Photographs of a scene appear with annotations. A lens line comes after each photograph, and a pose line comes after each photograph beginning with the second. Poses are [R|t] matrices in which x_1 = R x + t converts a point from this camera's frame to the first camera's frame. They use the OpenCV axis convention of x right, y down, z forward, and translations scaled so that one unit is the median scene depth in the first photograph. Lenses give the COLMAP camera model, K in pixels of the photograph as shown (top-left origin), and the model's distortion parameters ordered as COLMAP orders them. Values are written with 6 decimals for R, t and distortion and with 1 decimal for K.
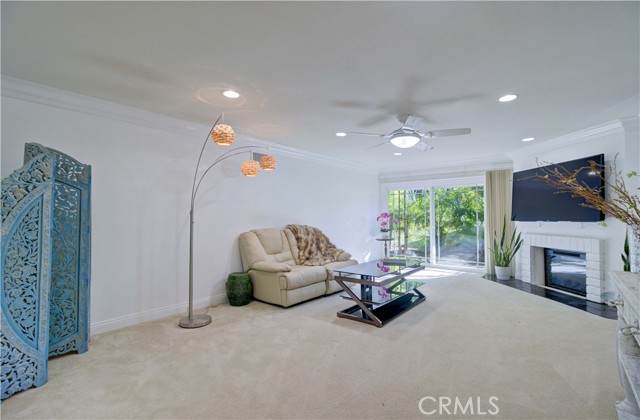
lens RADIAL K [[295.4, 0, 320.4], [0, 295.4, 212.6], [0, 0, 1]] dist [-0.000718, 0.003613]
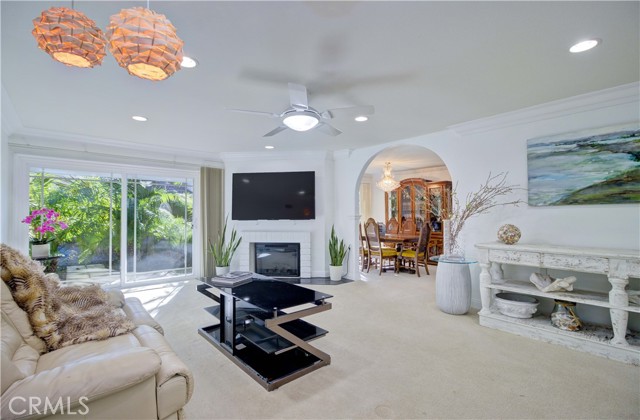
lens RADIAL K [[295.4, 0, 327.8], [0, 295.4, 213.5], [0, 0, 1]] dist [-0.000718, 0.003613]
pose [[0.160298, 0.007484, 0.987040, -0.357297], [-0.012438, 0.999907, -0.005562, 0.007405], [-0.986990, -0.011386, 0.160376, 0.584900]]
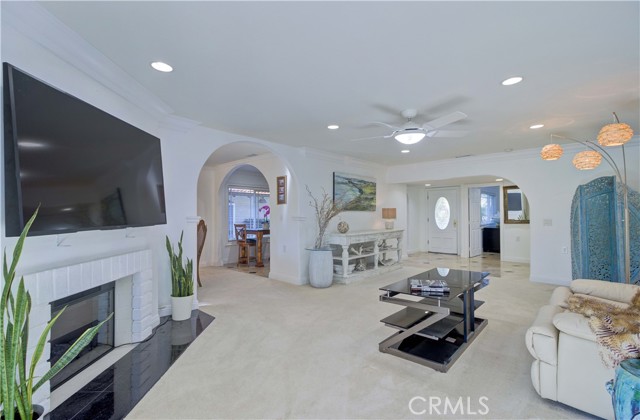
lens RADIAL K [[295.4, 0, 317.7], [0, 295.4, 211.8], [0, 0, 1]] dist [-0.000718, 0.003613]
pose [[-0.997489, 0.000167, 0.070814, 0.374619], [-0.001467, 0.999734, -0.023018, 0.012760], [-0.070799, -0.023064, -0.997224, 1.410285]]
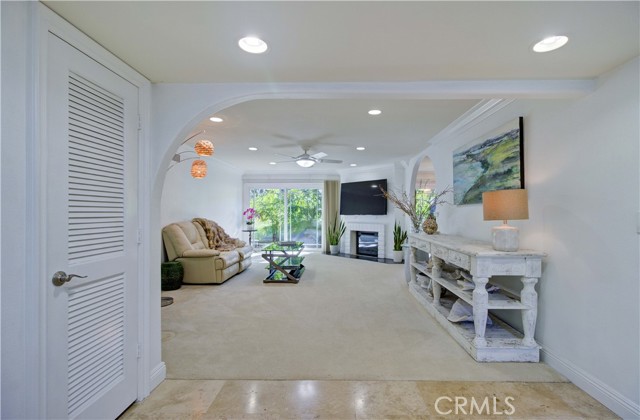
lens RADIAL K [[295.4, 0, 330.1], [0, 295.4, 208.8], [0, 0, 1]] dist [-0.000718, 0.003613]
pose [[0.783317, 0.010796, 0.621529, -0.409587], [-0.014029, 0.999902, 0.000312, -0.003422], [-0.621464, -0.008964, 0.783391, -0.207463]]
